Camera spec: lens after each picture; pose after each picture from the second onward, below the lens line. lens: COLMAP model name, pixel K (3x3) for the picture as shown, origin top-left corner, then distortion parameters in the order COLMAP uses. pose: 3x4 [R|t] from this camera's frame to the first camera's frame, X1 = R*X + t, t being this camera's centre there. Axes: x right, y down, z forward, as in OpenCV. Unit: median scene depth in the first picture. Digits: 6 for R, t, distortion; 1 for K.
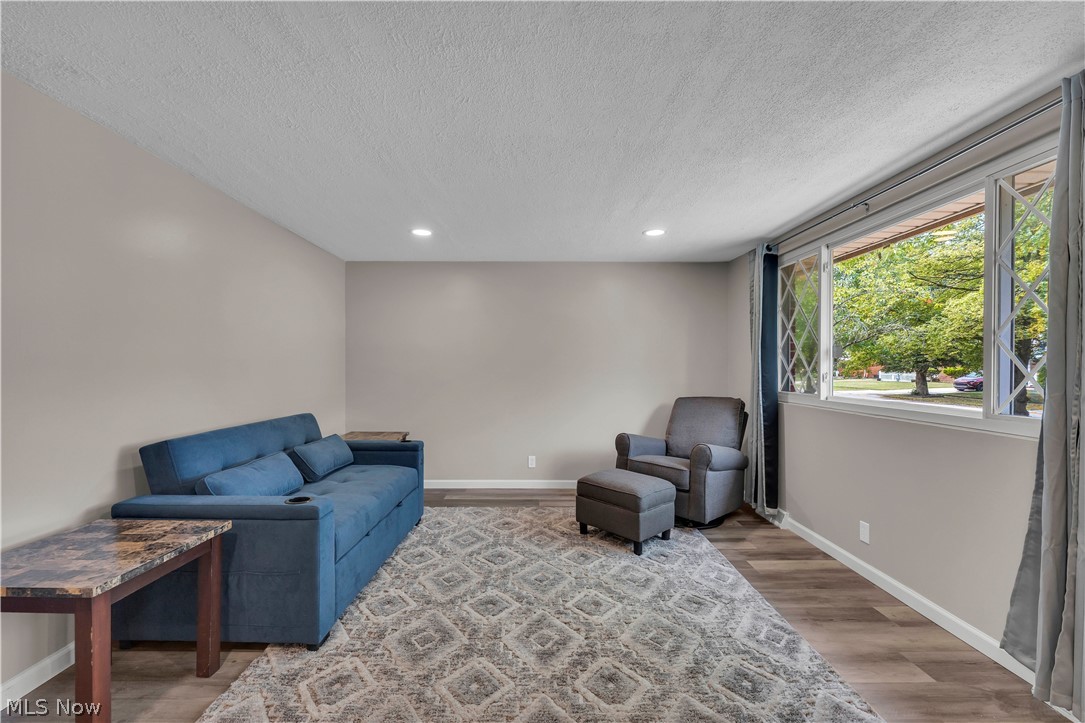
lens RADIAL K [[443.6, 0, 536.9], [0, 443.6, 367.5], [0, 0, 1]] dist [0.001701, 0.000014]
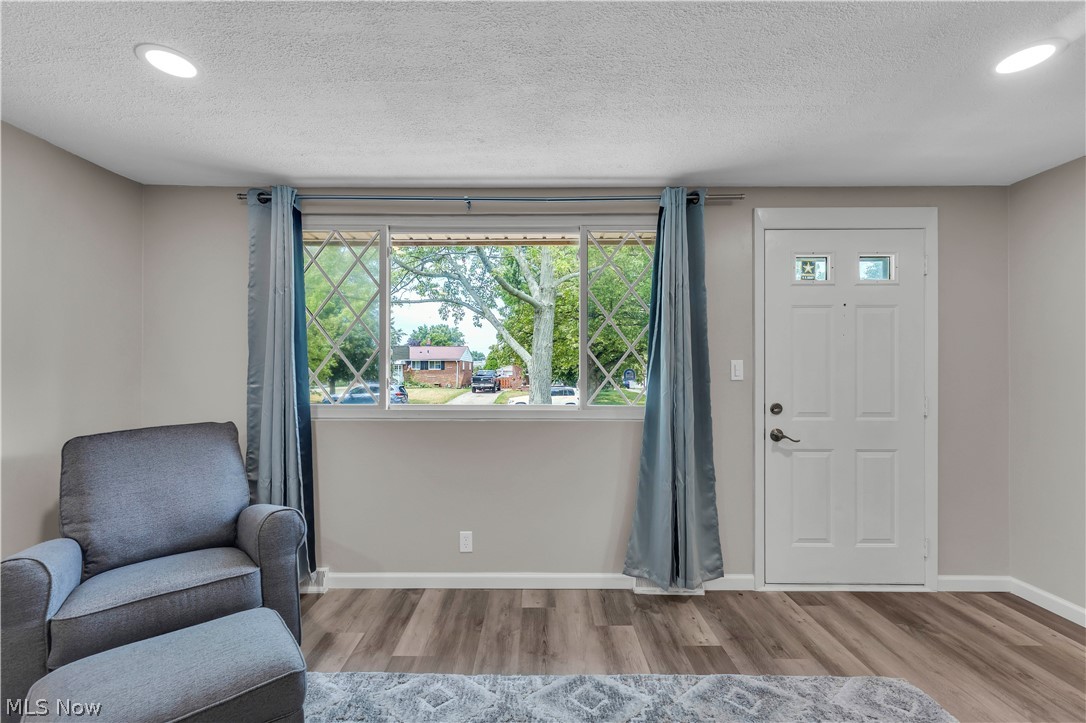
lens RADIAL K [[444.1, 0, 537.6], [0, 444.1, 370.4], [0, 0, 1]] dist [0.001701, 0.000014]
pose [[0.008496, -0.004469, 0.999954, -0.221585], [-0.000441, 0.999990, 0.004473, -0.005704], [-0.999964, -0.000479, 0.008494, 0.830218]]
